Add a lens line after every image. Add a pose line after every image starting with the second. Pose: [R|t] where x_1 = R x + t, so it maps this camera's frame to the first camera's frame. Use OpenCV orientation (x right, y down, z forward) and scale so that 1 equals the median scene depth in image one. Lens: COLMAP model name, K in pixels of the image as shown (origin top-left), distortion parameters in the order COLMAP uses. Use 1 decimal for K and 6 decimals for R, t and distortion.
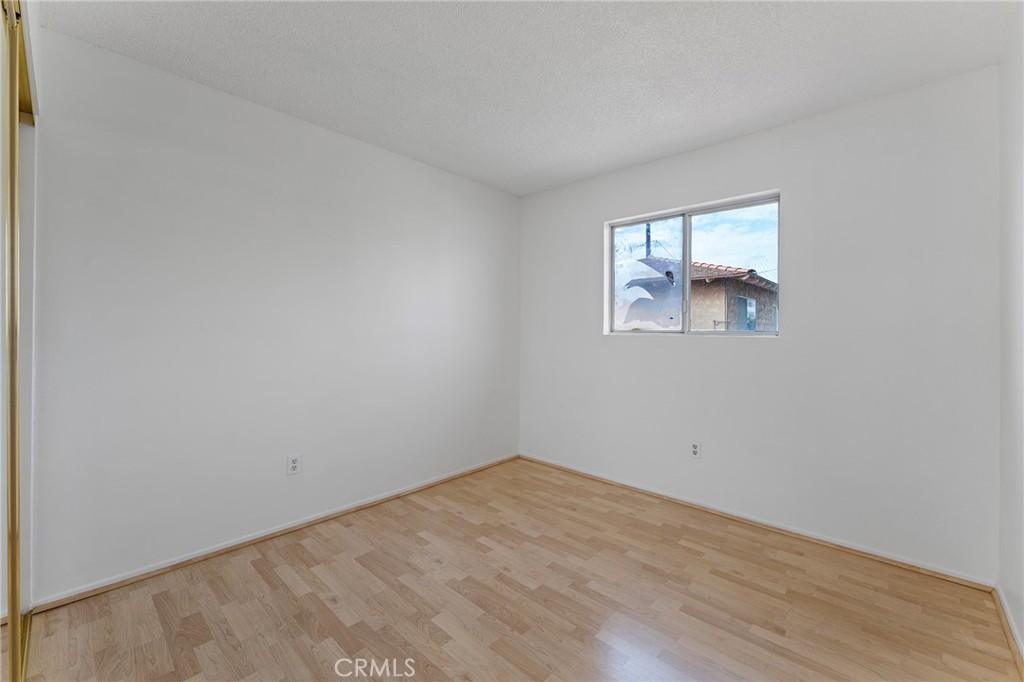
lens RADIAL K [[415.9, 0, 513.3], [0, 415.9, 335.1], [0, 0, 1]] dist [0.002568, -0.000016]
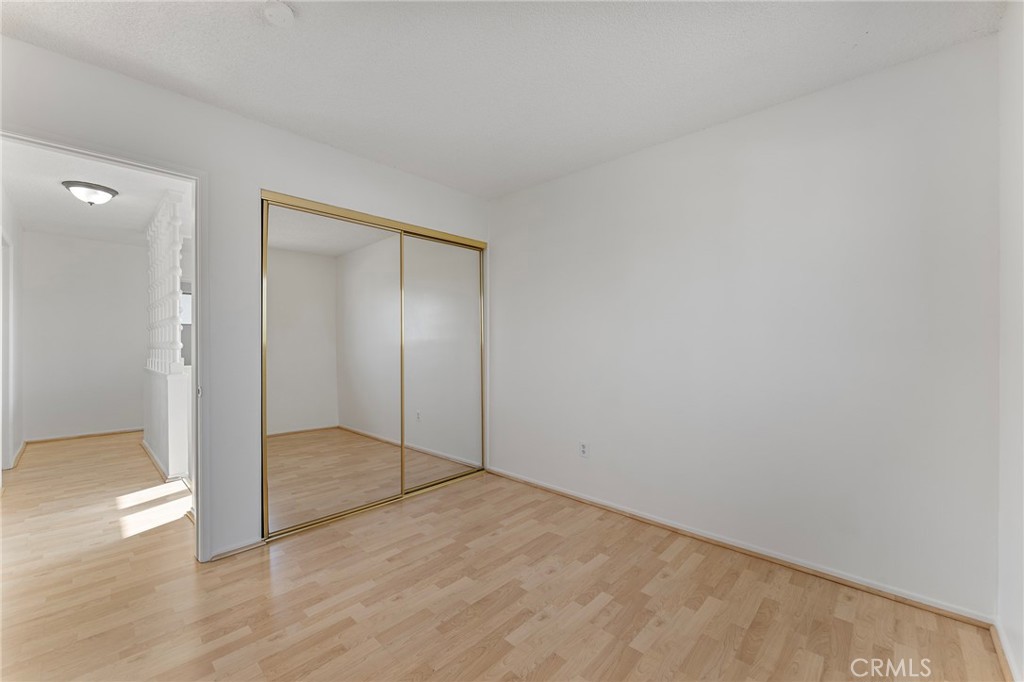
lens RADIAL K [[415.9, 0, 513.1], [0, 415.9, 342.7], [0, 0, 1]] dist [0.002568, -0.000016]
pose [[-0.008339, -0.002329, -0.999963, 0.729252], [-0.005992, 0.999979, -0.002279, -0.001484], [0.999947, 0.005973, -0.008353, 0.813031]]
